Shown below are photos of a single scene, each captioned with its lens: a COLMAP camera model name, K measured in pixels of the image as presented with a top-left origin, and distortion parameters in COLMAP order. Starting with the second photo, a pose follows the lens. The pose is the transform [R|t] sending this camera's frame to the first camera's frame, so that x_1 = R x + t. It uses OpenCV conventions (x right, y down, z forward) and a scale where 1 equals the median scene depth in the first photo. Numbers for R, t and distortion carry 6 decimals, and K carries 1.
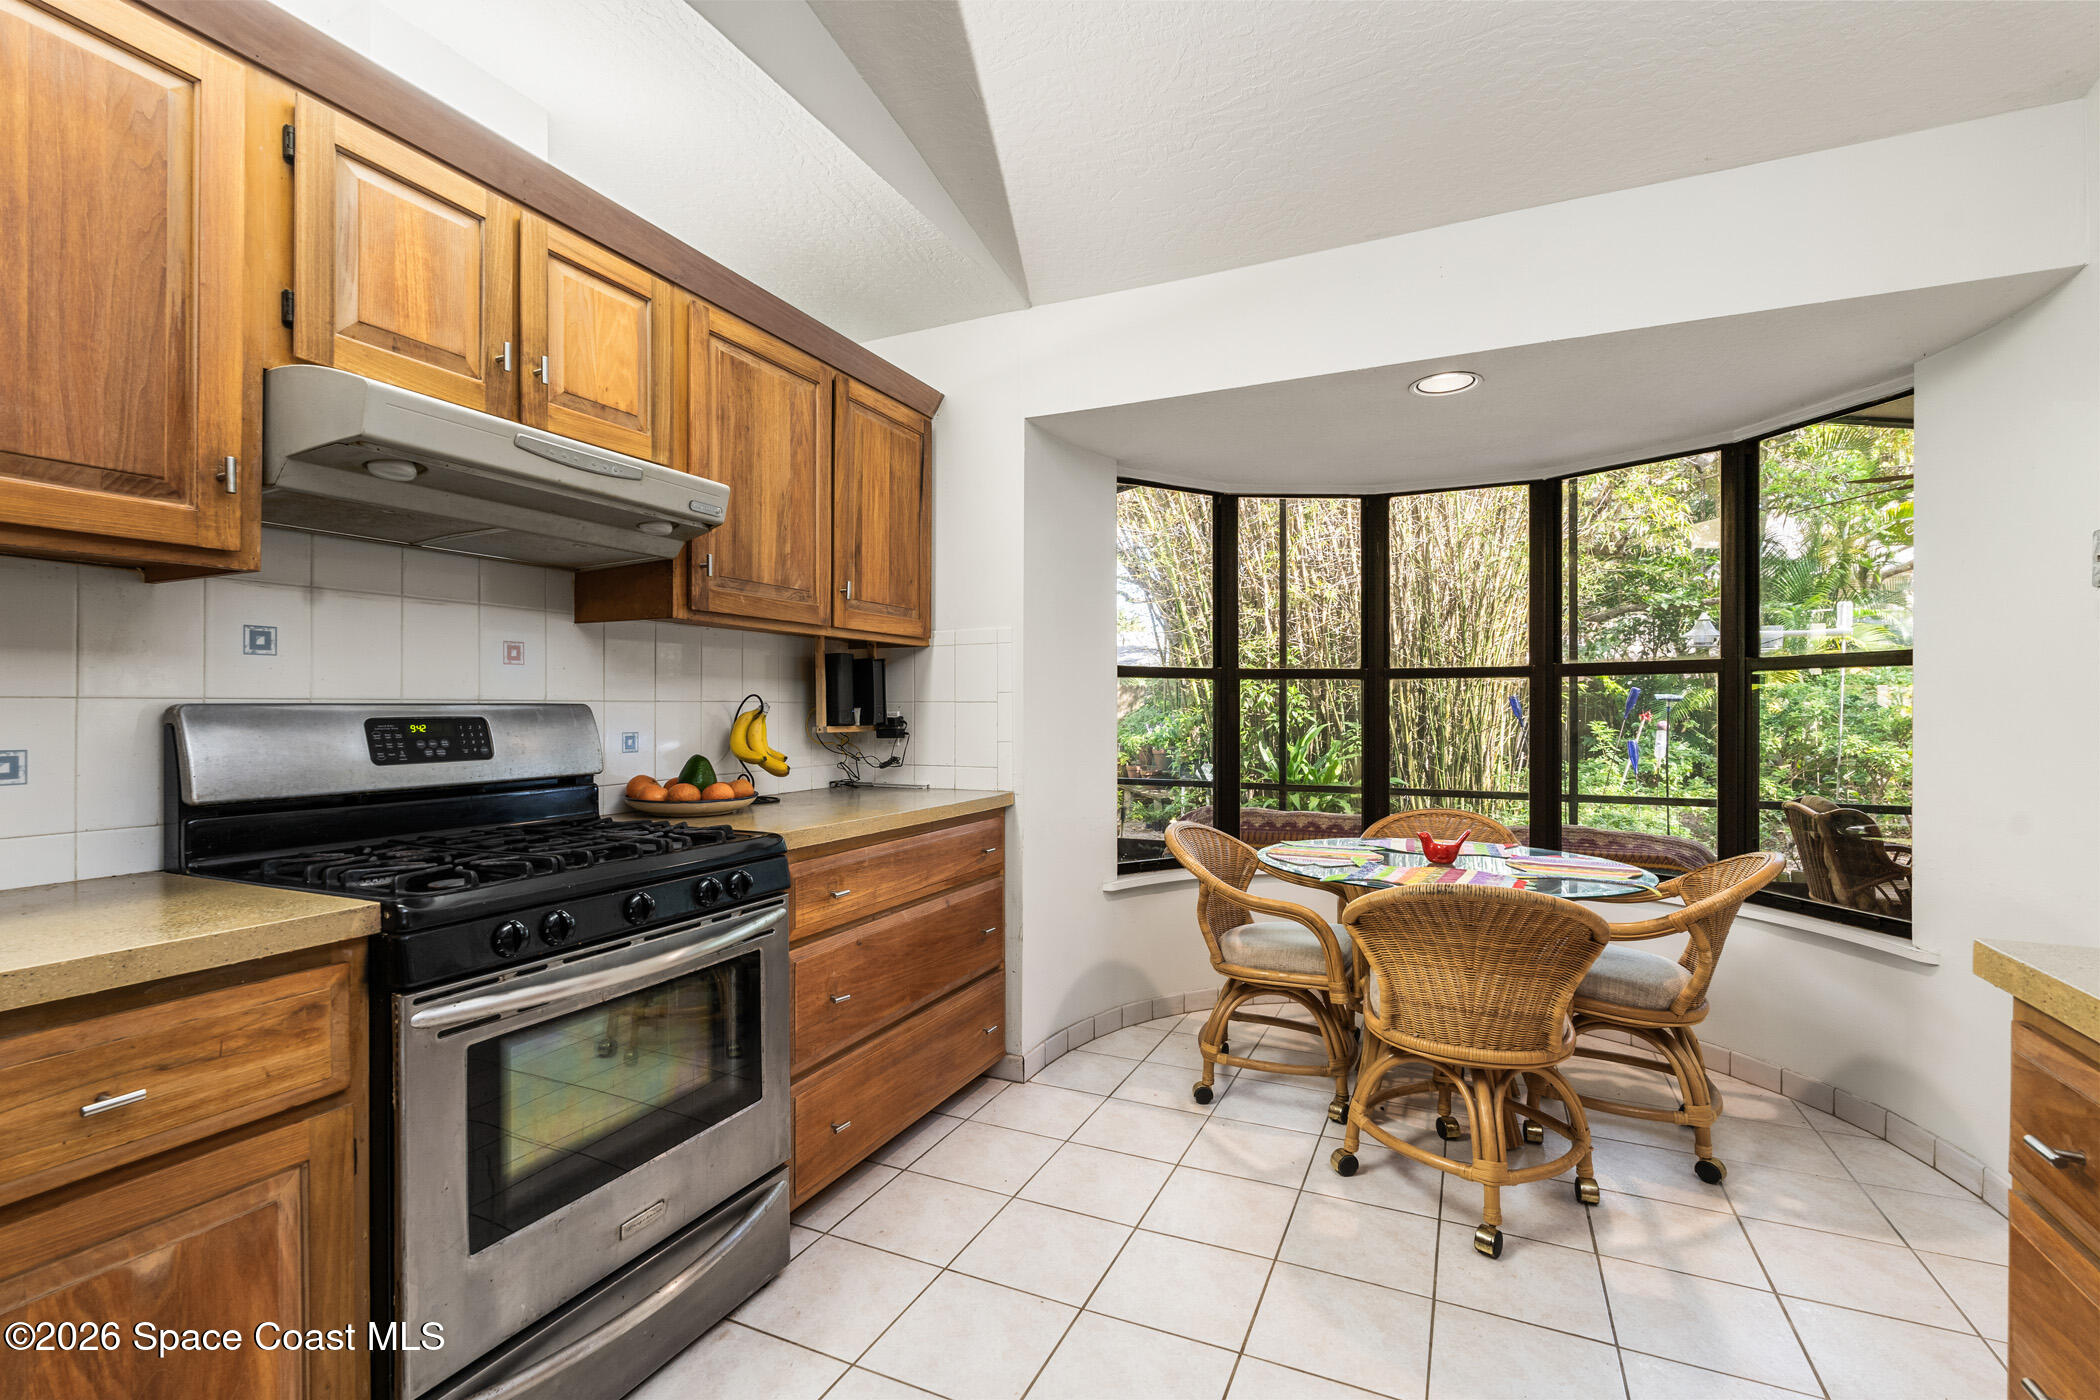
lens RADIAL K [[920.8, 0, 1054.5], [0, 920.8, 705.3], [0, 0, 1]] dist [-0.008104, 0.001679]
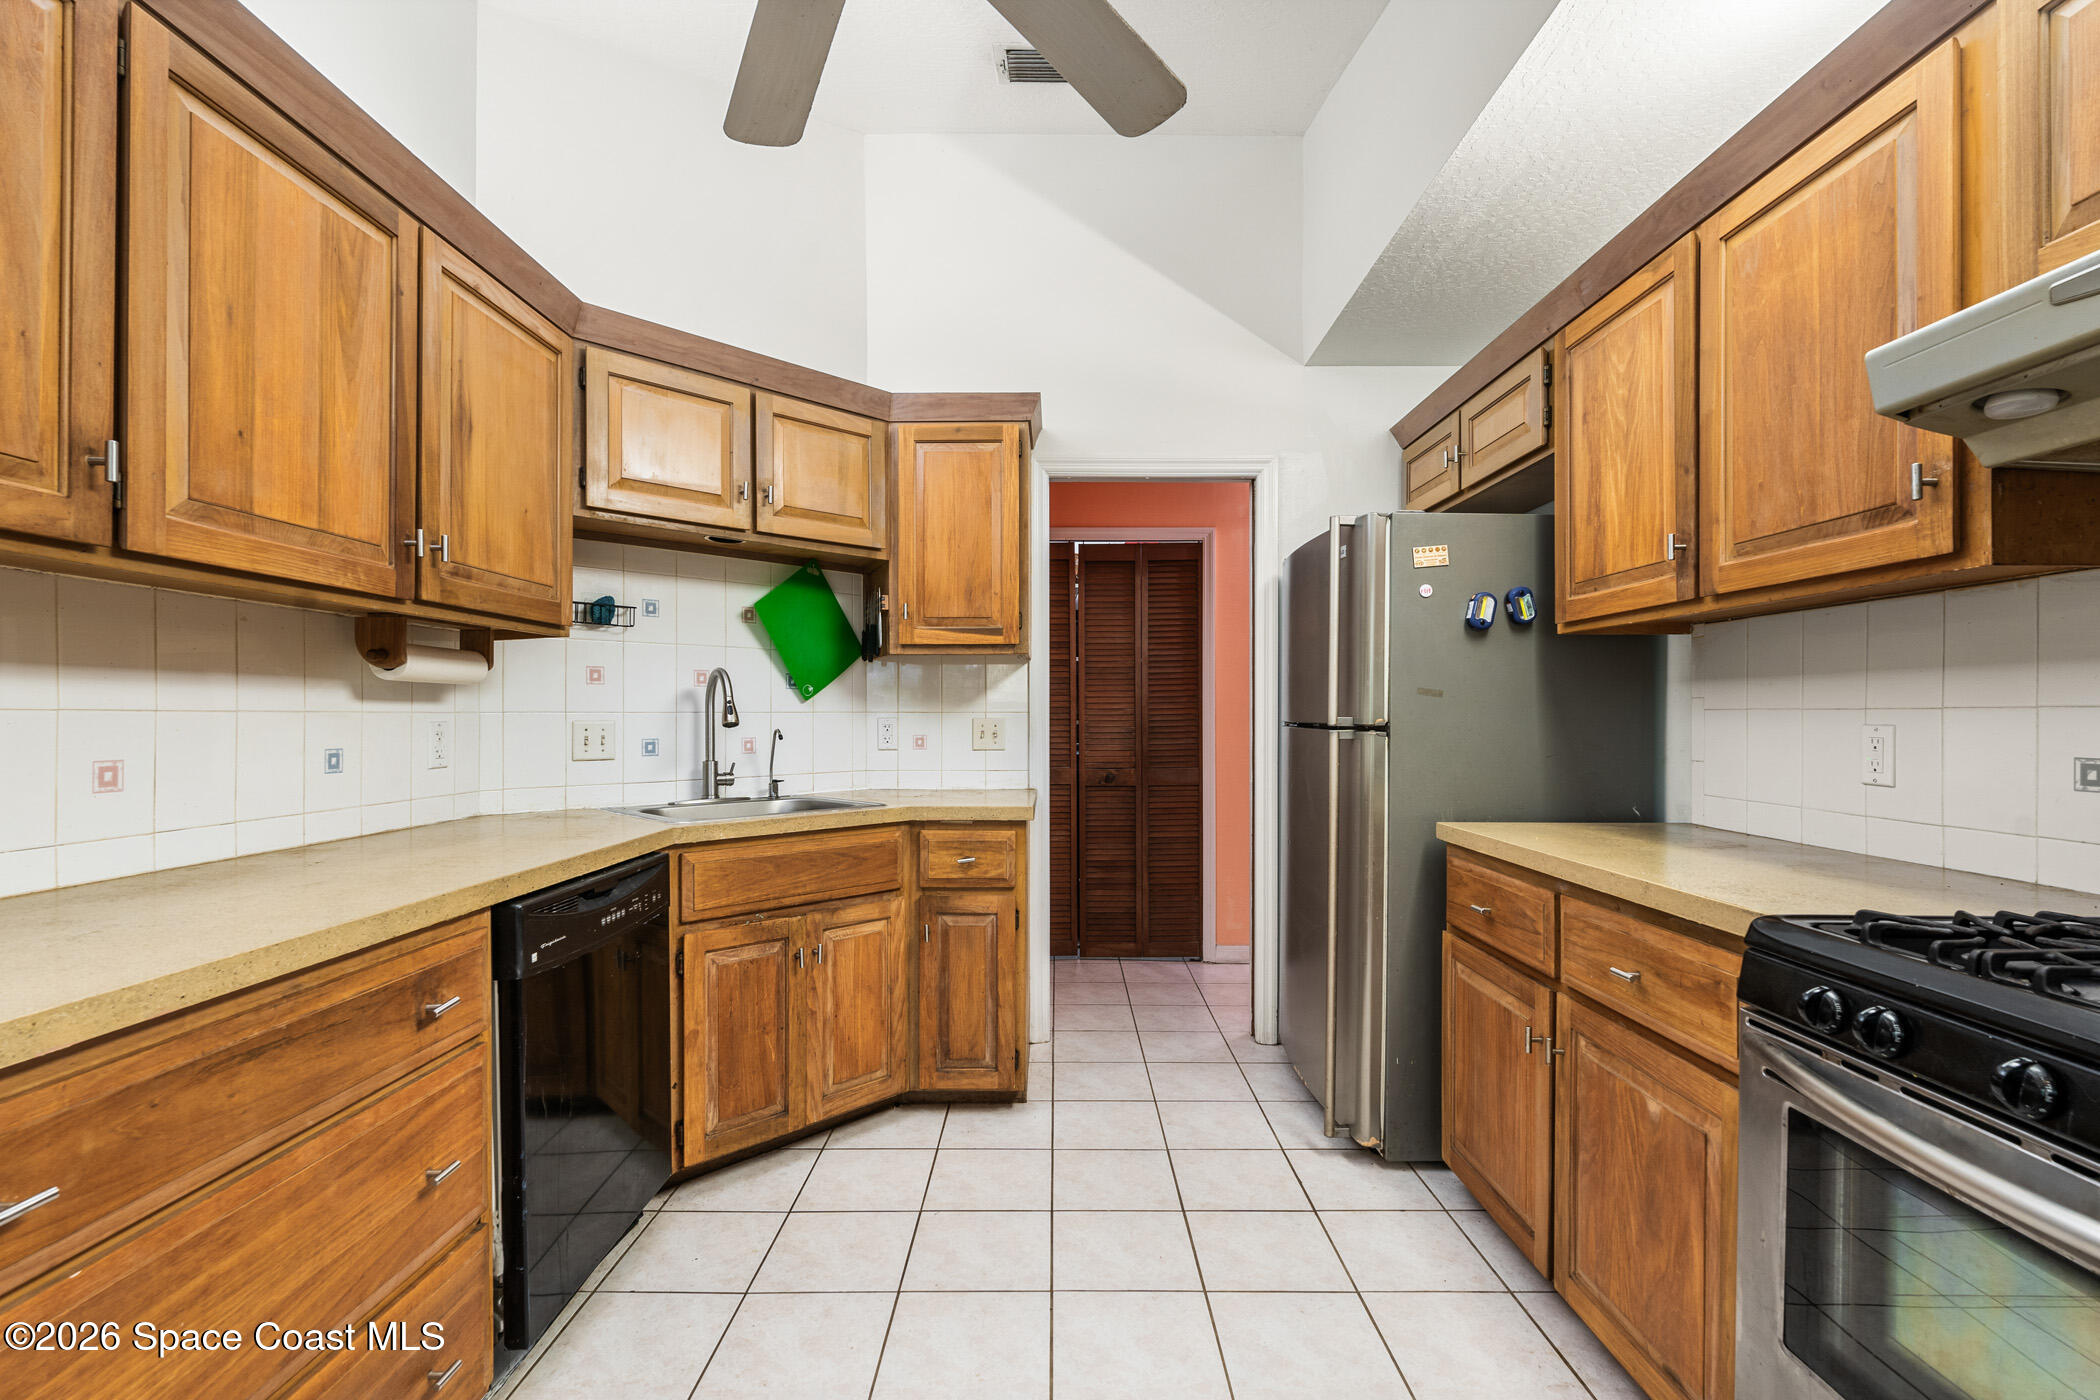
lens RADIAL K [[920.8, 0, 1056.5], [0, 920.8, 715.4], [0, 0, 1]] dist [-0.008104, 0.001679]
pose [[-0.908935, -0.000162, -0.416937, 0.202925], [-0.000019, 1.000000, -0.000348, 0.000861], [0.416937, -0.000308, -0.908935, 0.858415]]
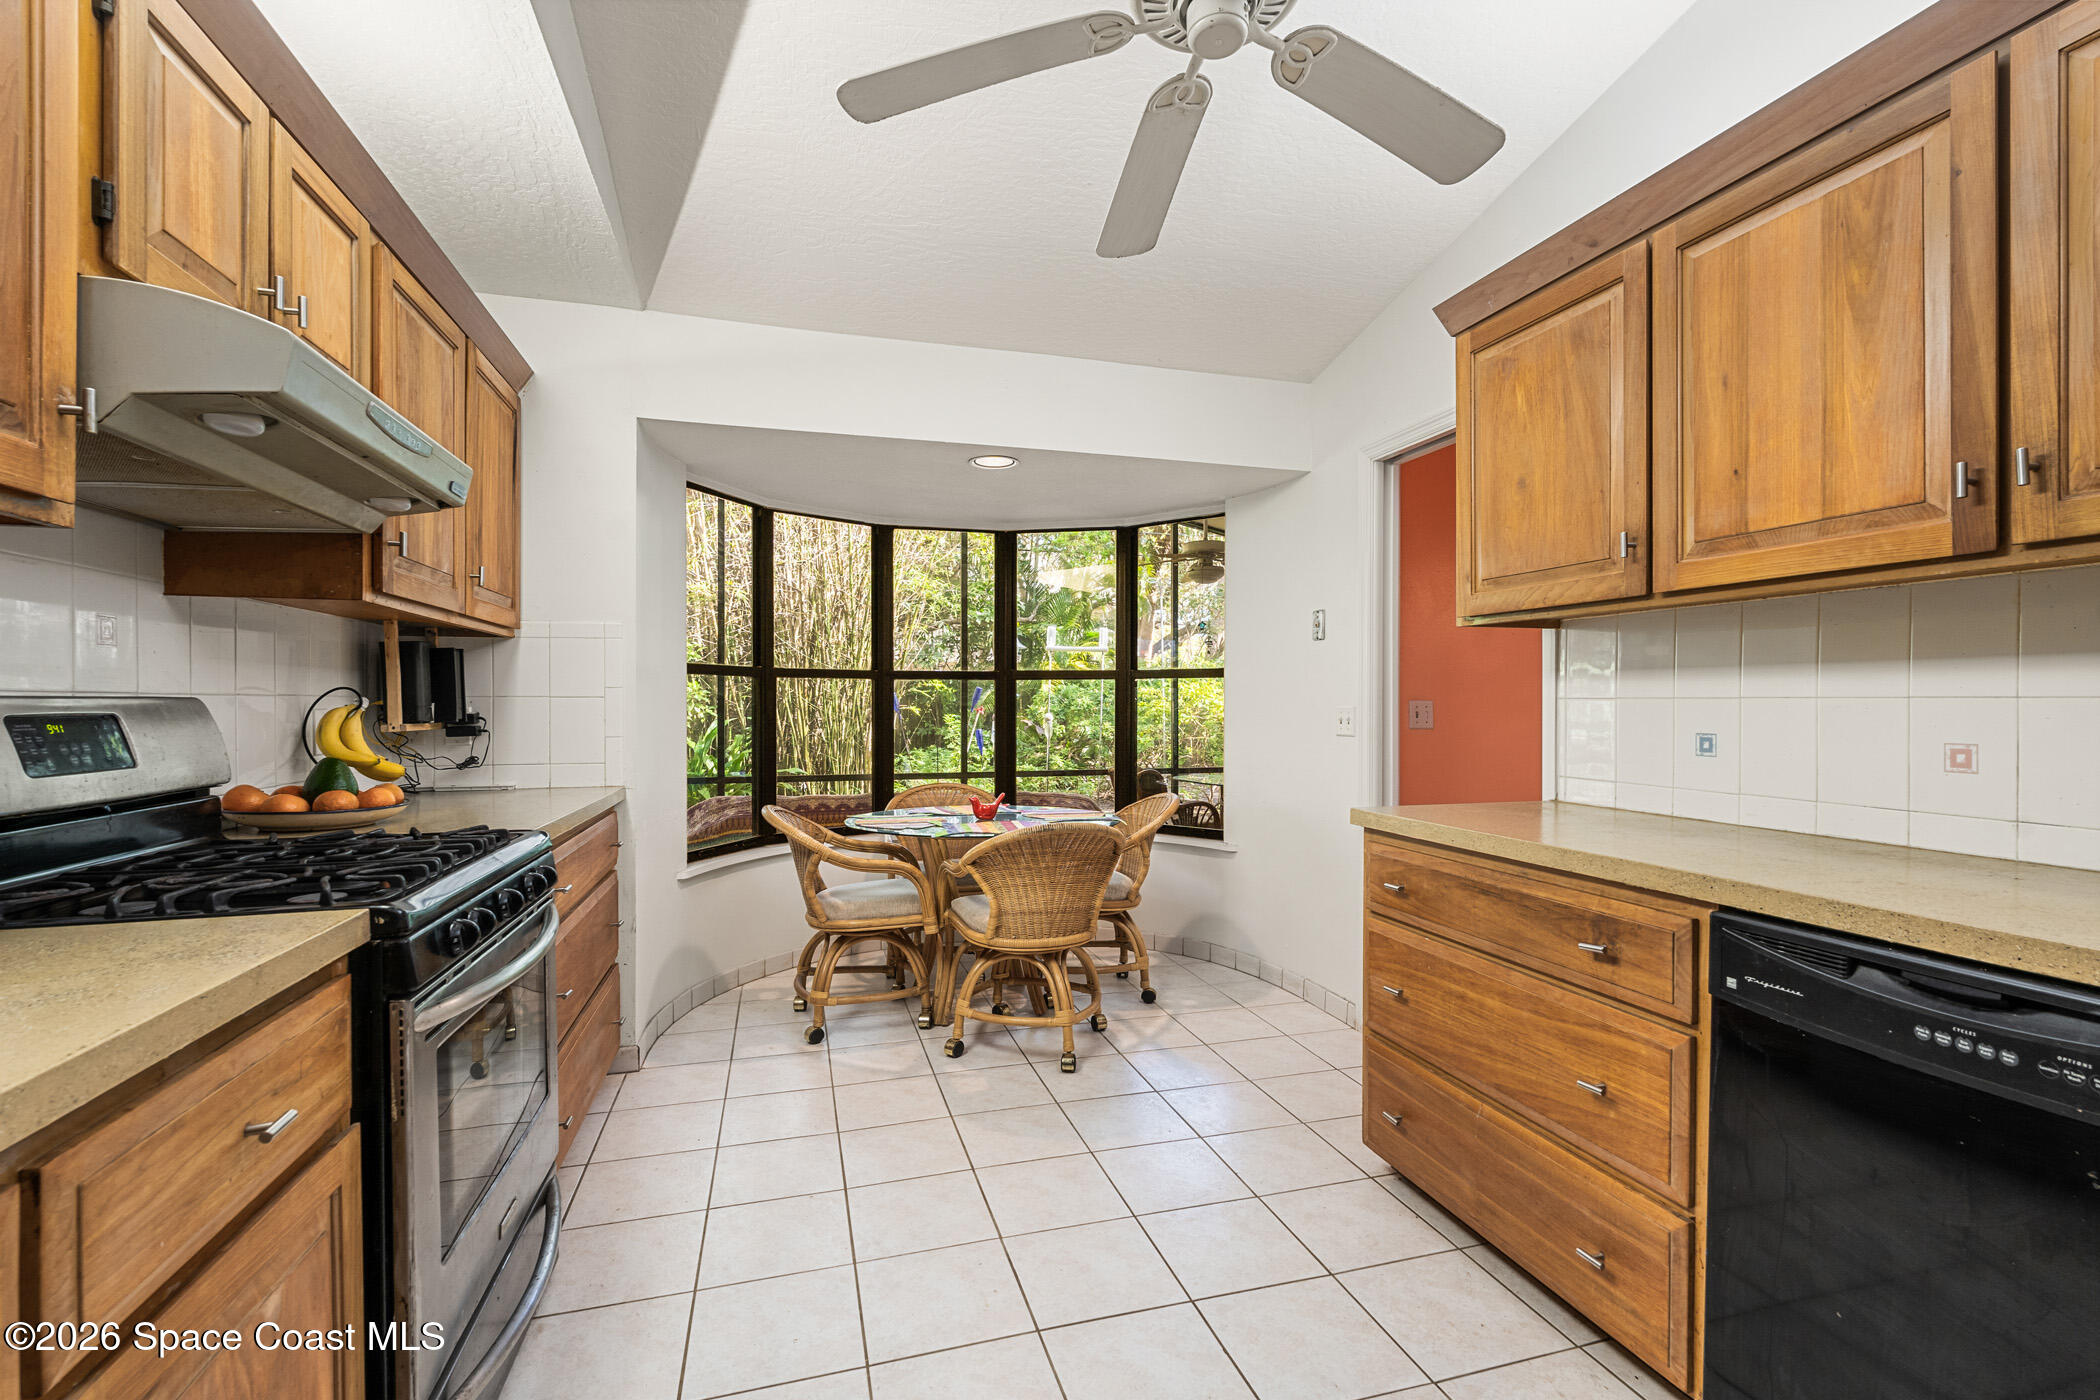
lens RADIAL K [[920.8, 0, 1058.2], [0, 920.8, 707.6], [0, 0, 1]] dist [-0.008104, 0.001679]
pose [[0.754652, -0.003182, 0.656118, -0.444836], [-0.001087, 0.999981, 0.006100, 0.001438], [-0.656125, -0.005317, 0.754634, -0.092637]]
